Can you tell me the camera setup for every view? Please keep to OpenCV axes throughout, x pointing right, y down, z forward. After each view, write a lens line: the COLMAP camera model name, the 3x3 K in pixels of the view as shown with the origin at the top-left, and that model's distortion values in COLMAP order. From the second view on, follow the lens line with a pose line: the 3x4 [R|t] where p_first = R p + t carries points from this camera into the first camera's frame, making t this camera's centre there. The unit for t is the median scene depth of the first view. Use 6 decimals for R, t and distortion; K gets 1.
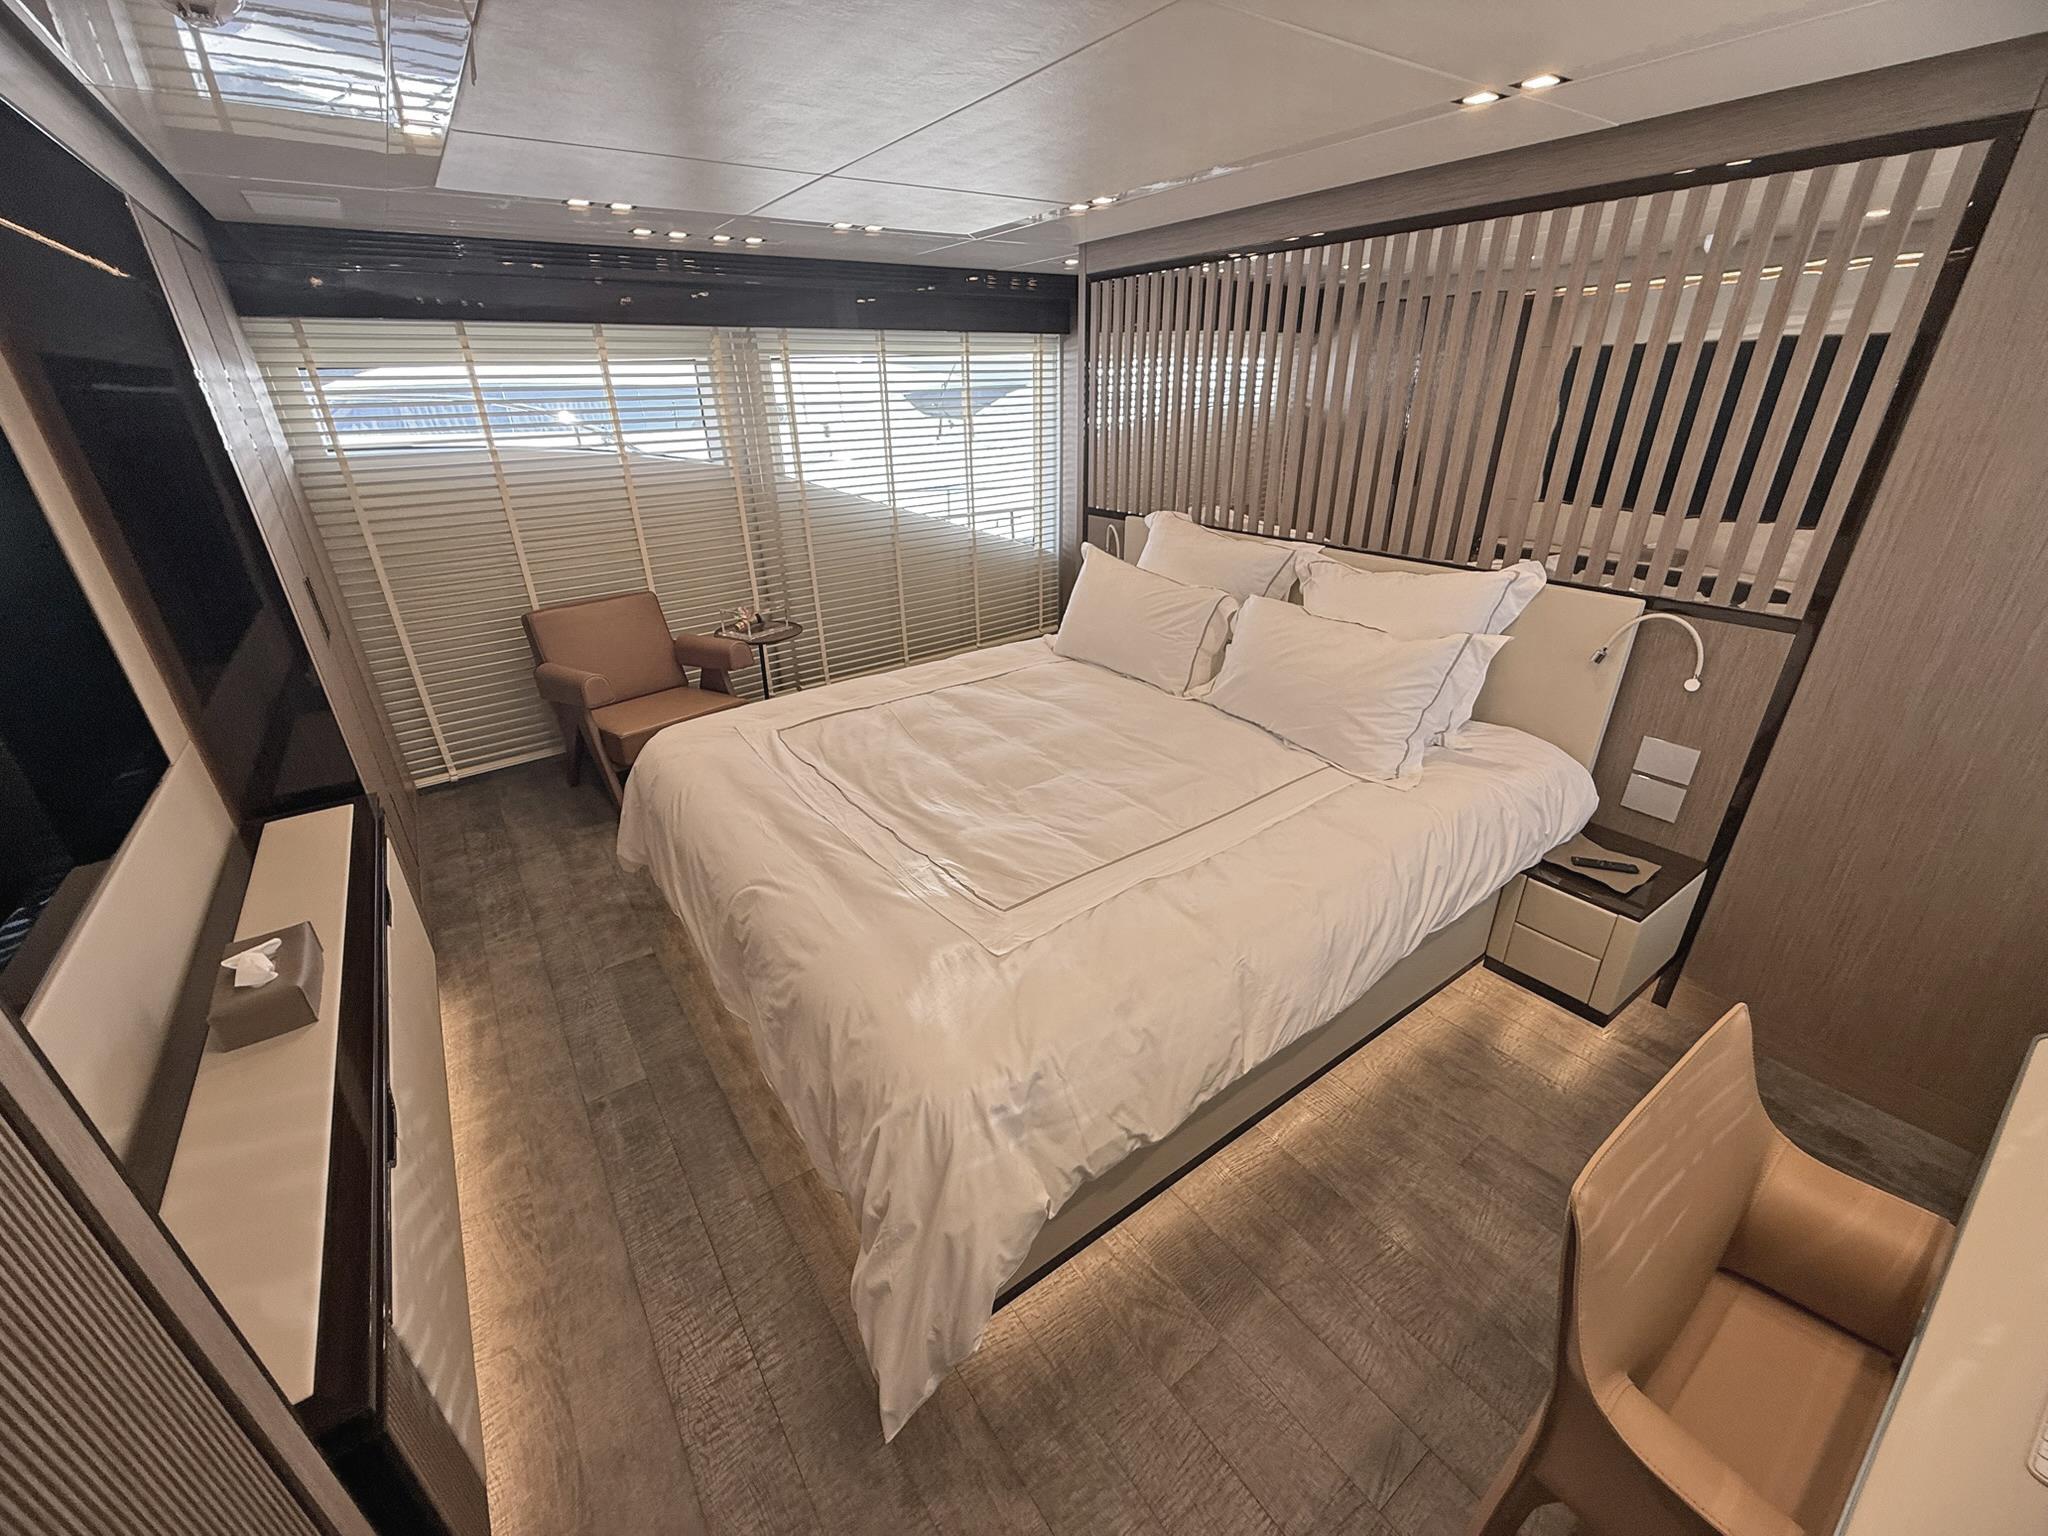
lens RADIAL K [[812.9, 0, 1013.9], [0, 812.9, 762.4], [0, 0, 1]] dist [0.002534, 0.000371]
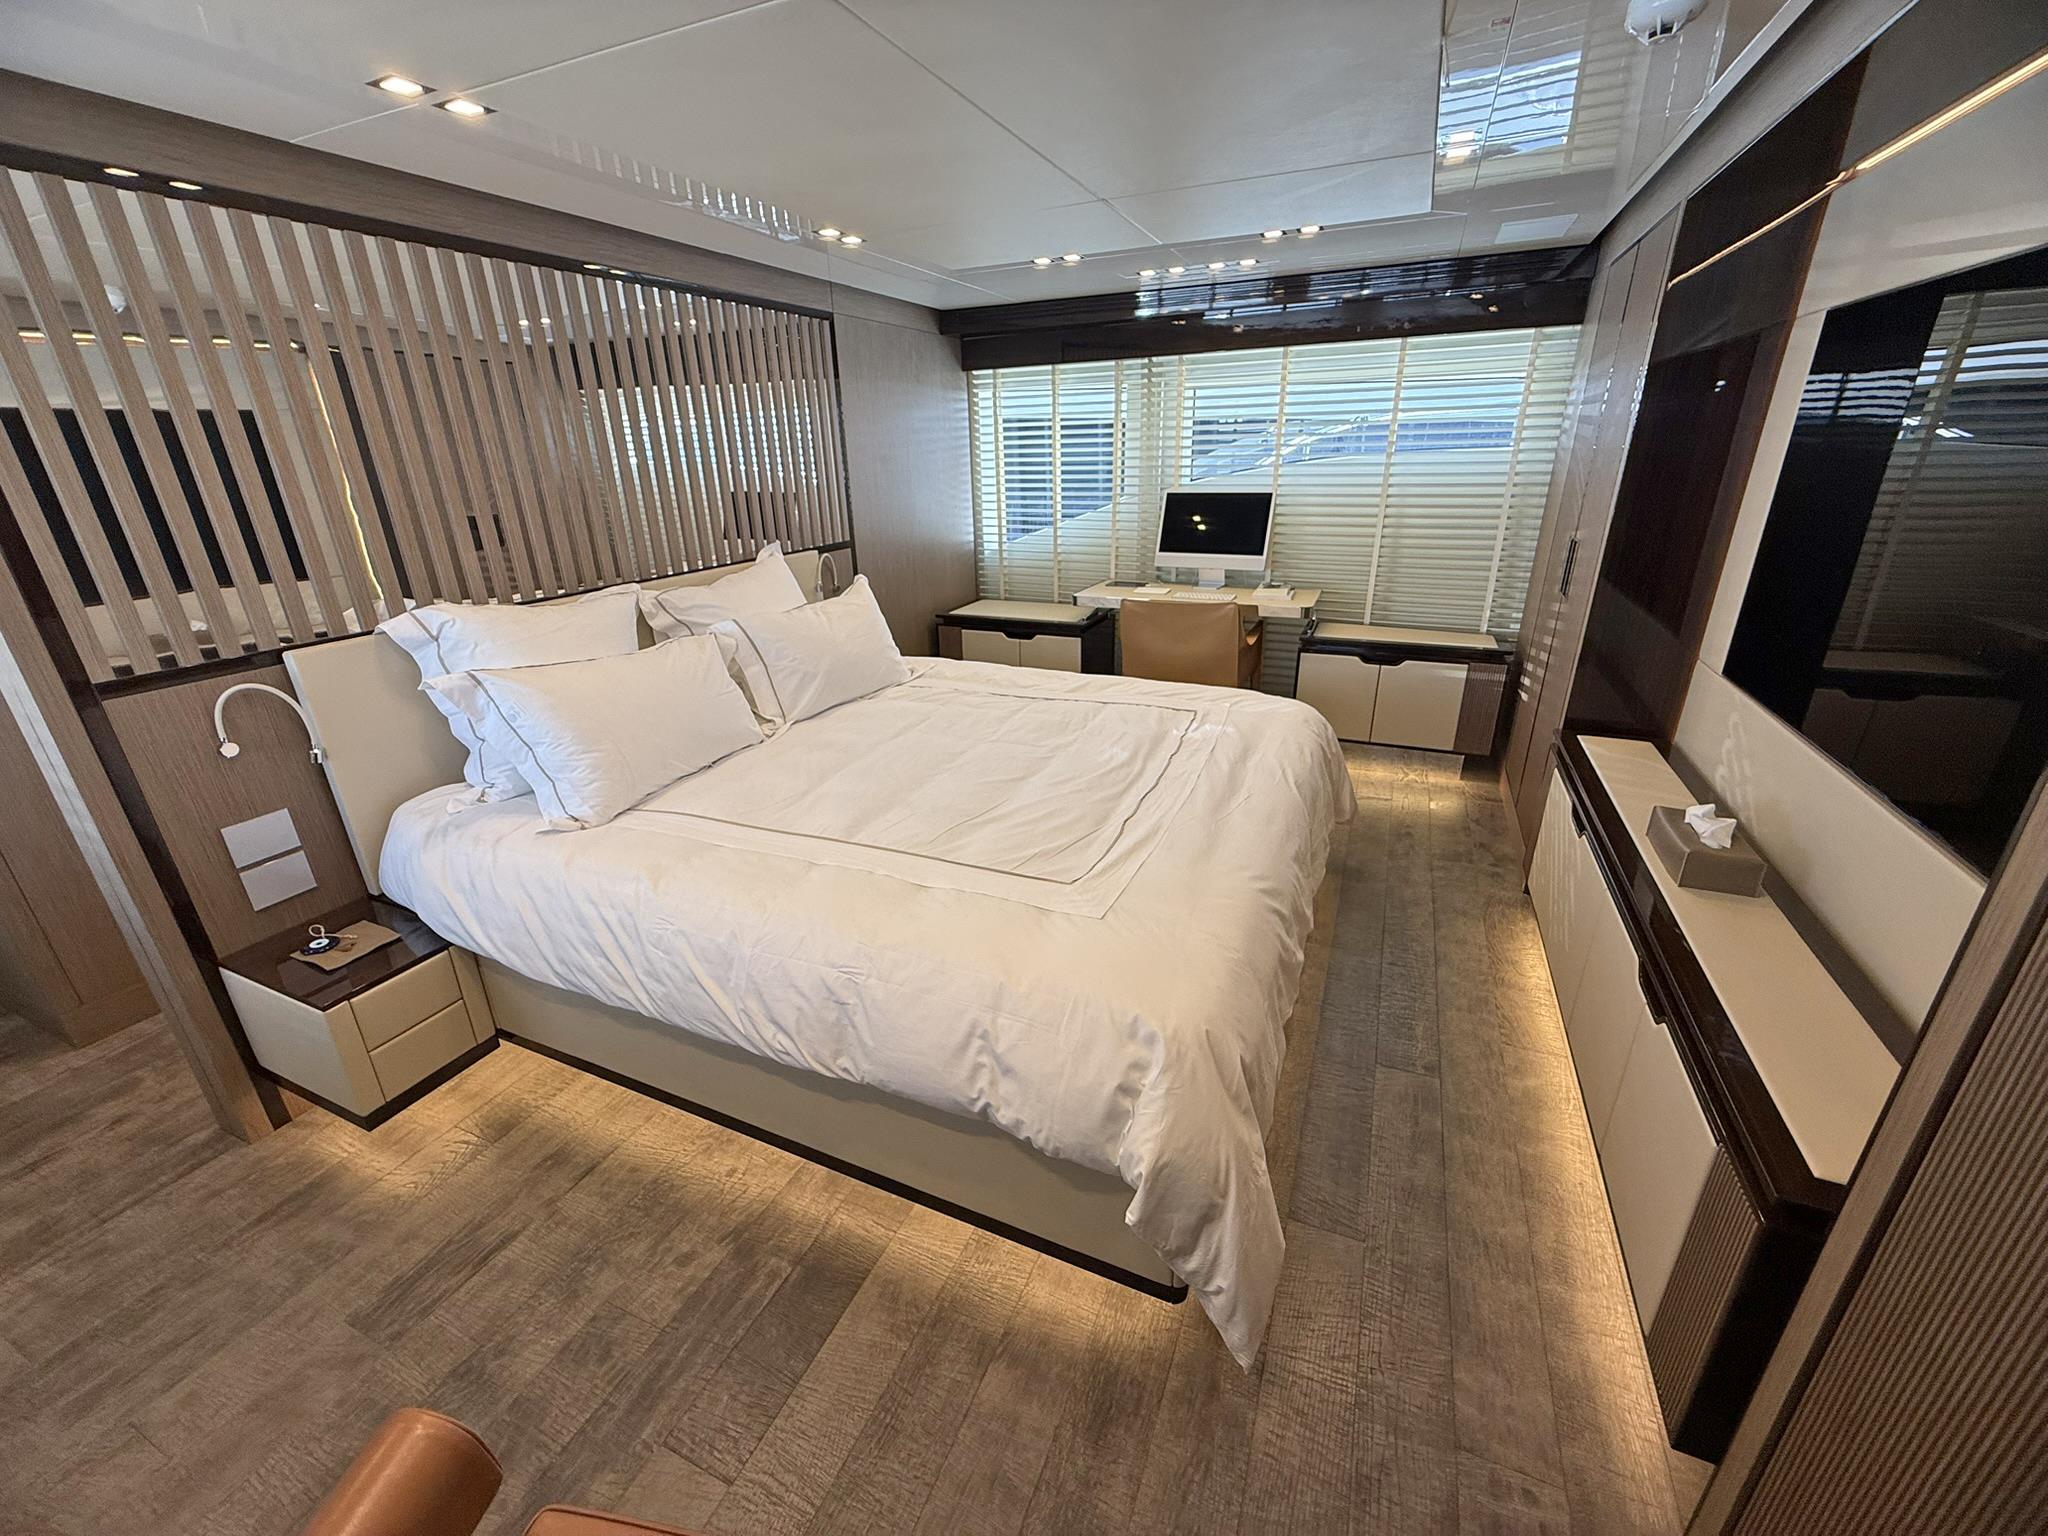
lens RADIAL K [[812.9, 0, 1013.9], [0, 812.9, 762.4], [0, 0, 1]] dist [0.002534, 0.000371]
pose [[-0.506164, -0.284312, 0.814226, -0.767982], [0.396597, 0.761621, 0.512488, -0.465143], [-0.765838, 0.582323, -0.272748, 1.154144]]
